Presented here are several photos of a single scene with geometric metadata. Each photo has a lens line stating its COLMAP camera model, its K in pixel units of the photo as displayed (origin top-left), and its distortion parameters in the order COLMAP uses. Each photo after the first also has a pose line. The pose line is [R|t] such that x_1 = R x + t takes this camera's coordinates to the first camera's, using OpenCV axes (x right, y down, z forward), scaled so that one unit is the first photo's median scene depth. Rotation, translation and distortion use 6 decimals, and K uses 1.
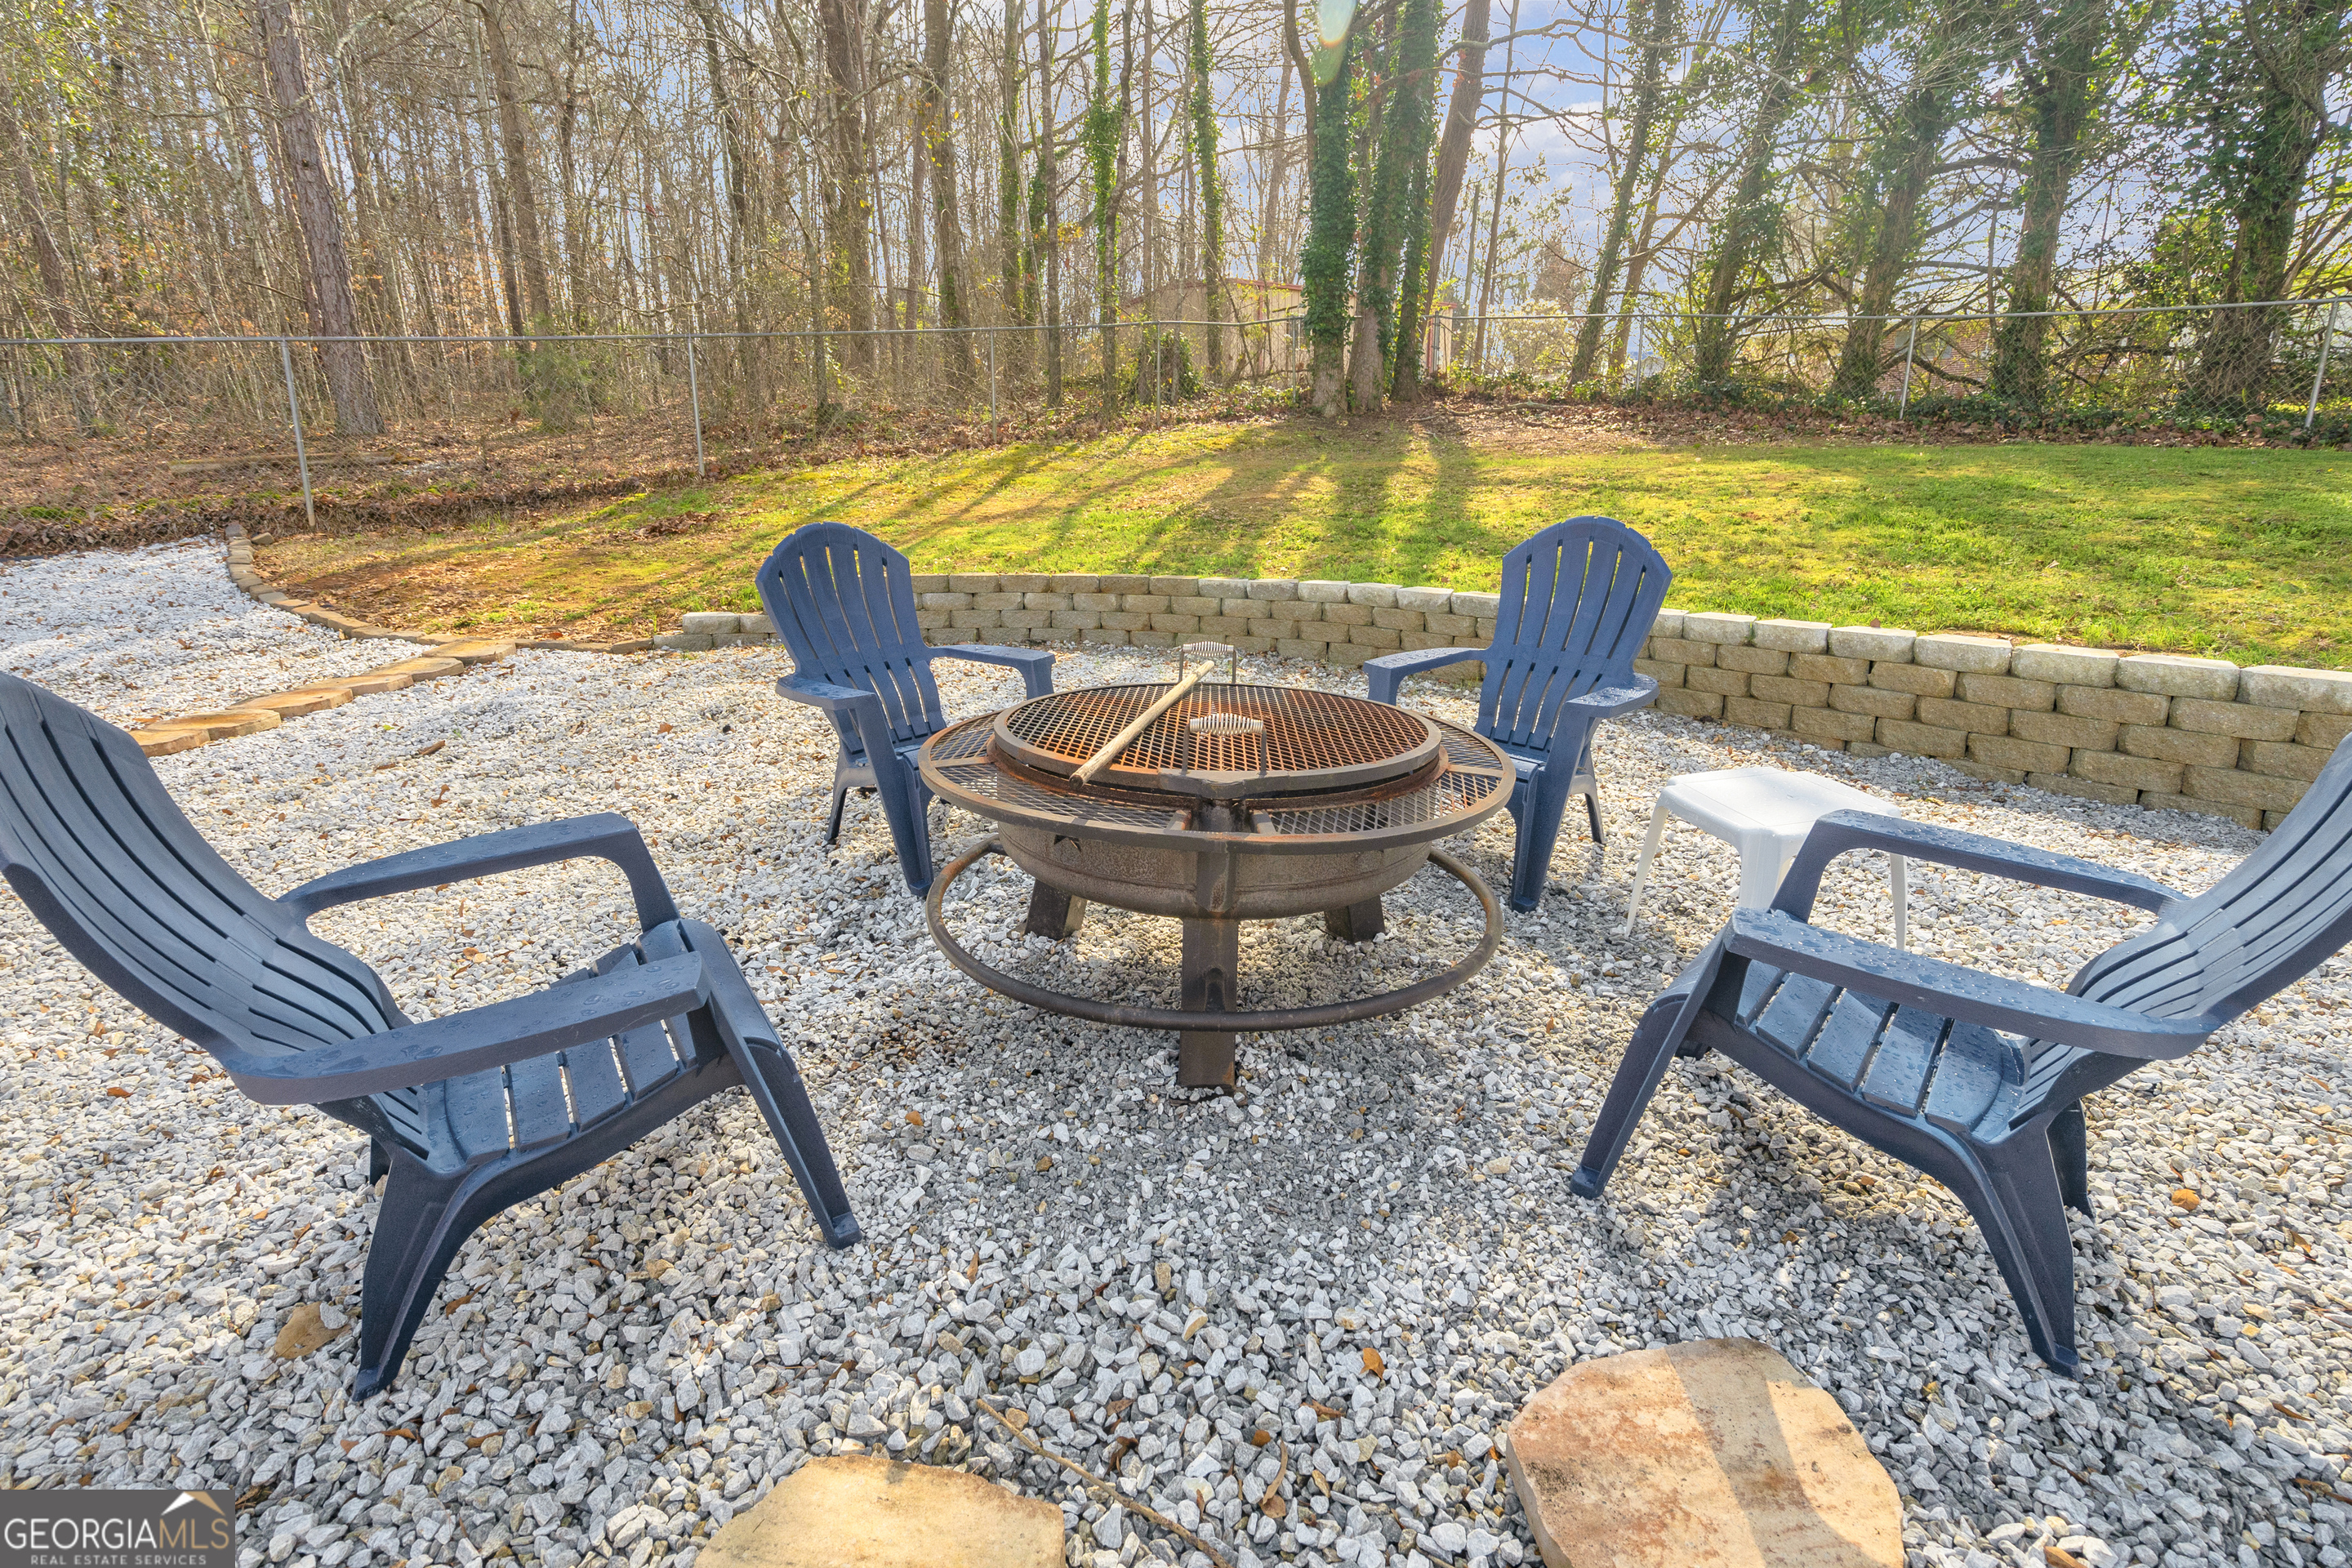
lens RADIAL K [[1098.5, 0, 1184.1], [0, 1098.5, 799.6], [0, 0, 1]] dist [-0.002703, -0.000199]
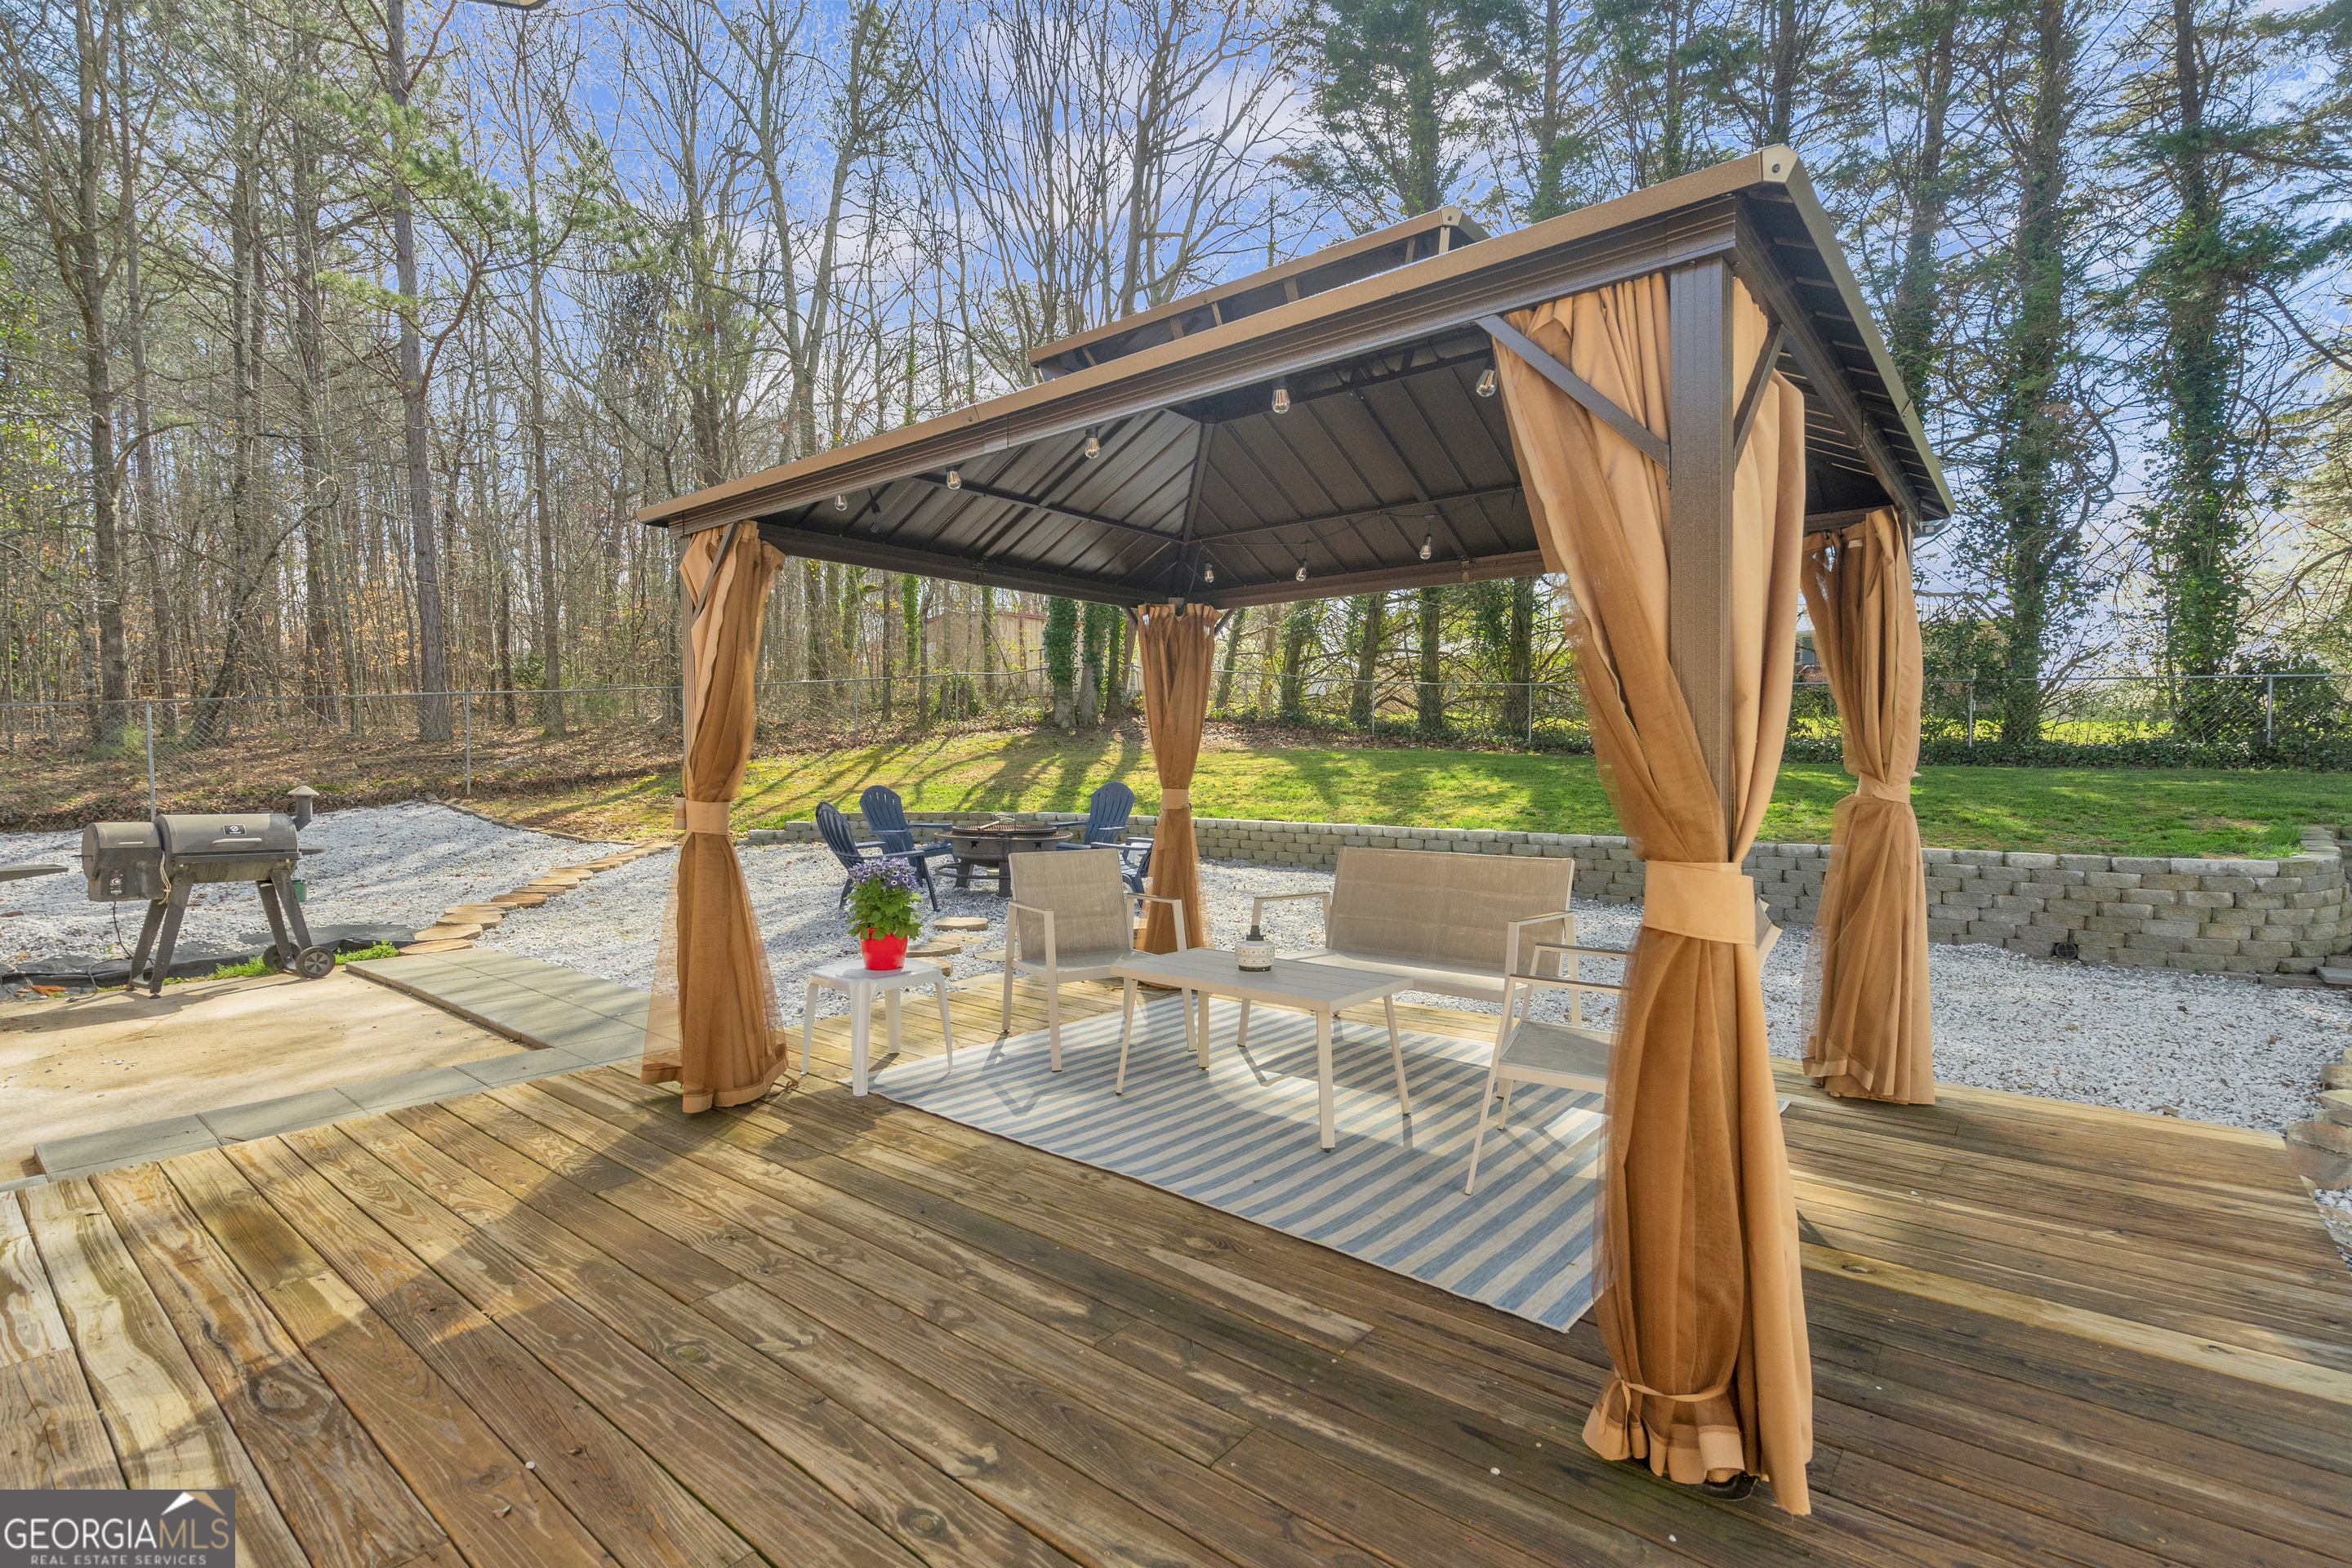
lens RADIAL K [[1098.5, 0, 1184.1], [0, 1098.5, 799.6], [0, 0, 1]] dist [-0.002703, -0.000199]
pose [[0.978211, -0.007858, 0.207466, -0.034635], [0.058497, 0.969229, -0.239108, 0.165361], [-0.199203, 0.246034, 0.948570, -0.602020]]
